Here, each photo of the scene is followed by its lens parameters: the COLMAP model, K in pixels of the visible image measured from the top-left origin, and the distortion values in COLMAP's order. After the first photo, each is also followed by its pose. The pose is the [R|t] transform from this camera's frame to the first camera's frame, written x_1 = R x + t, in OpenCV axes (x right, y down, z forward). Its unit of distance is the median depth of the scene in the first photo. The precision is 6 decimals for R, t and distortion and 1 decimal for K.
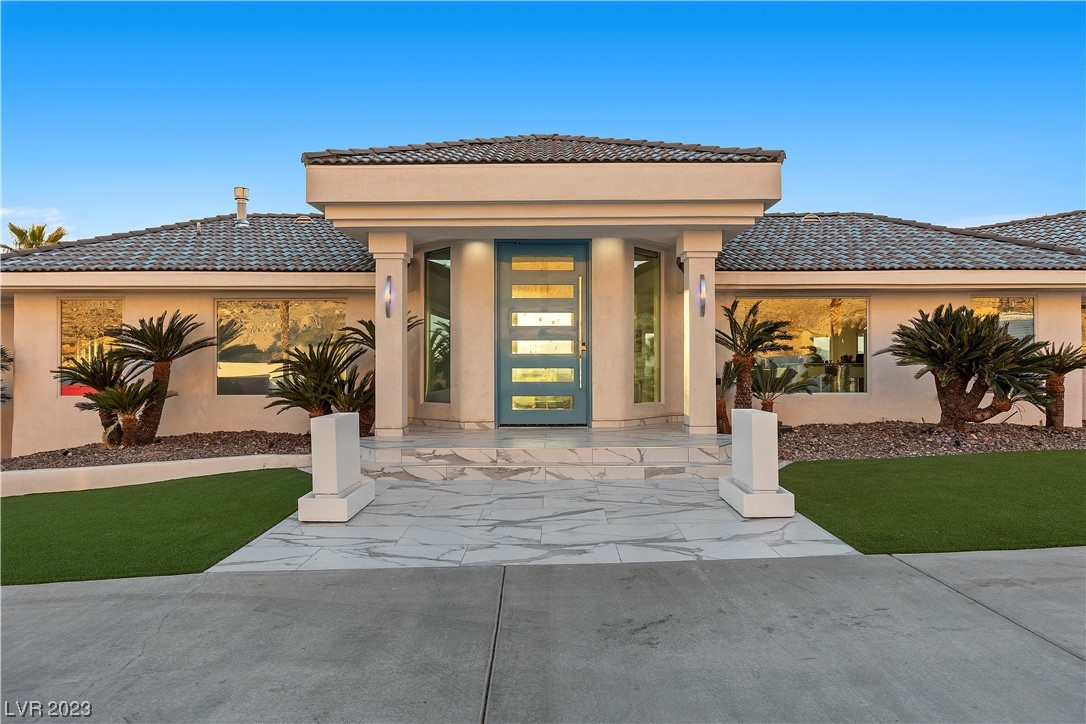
lens RADIAL K [[688.1, 0, 543.0], [0, 688.1, 362.0], [0, 0, 1]] dist [0.000142, -0.000001]
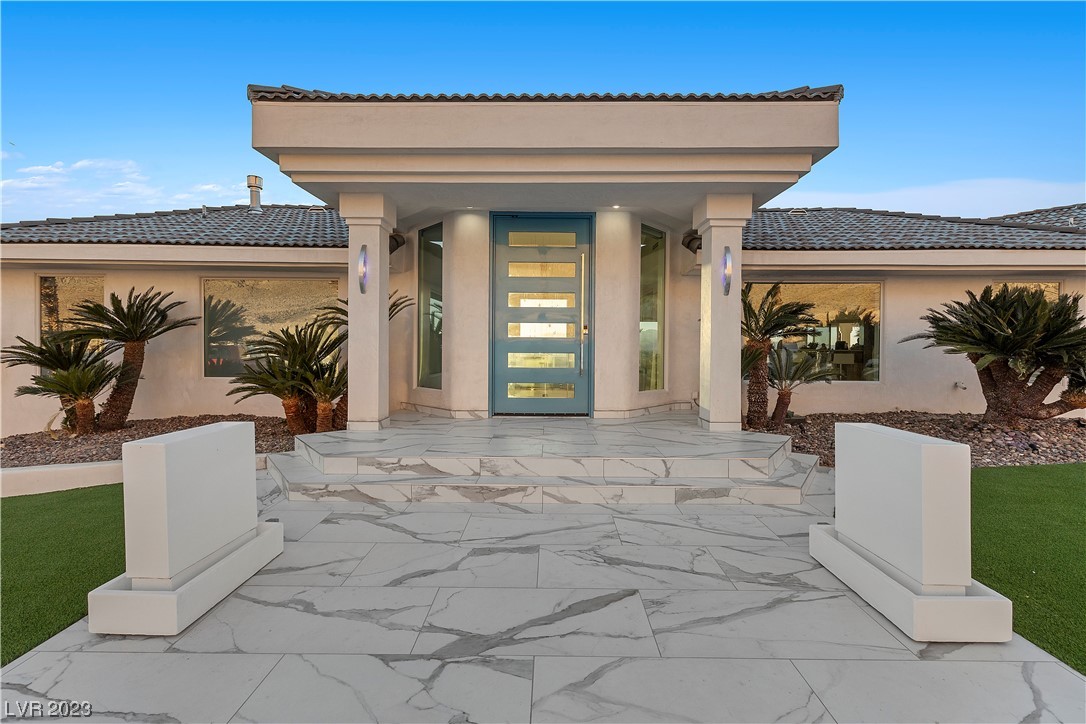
lens RADIAL K [[445.2, 0, 543.0], [0, 445.2, 362.0], [0, 0, 1]] dist [0.034123, 0.000215]
pose [[0.999958, 0.009103, 0.001457, 0.001478], [-0.009149, 0.999324, 0.035596, -0.000257], [-0.001132, -0.035607, 0.999365, 0.404360]]
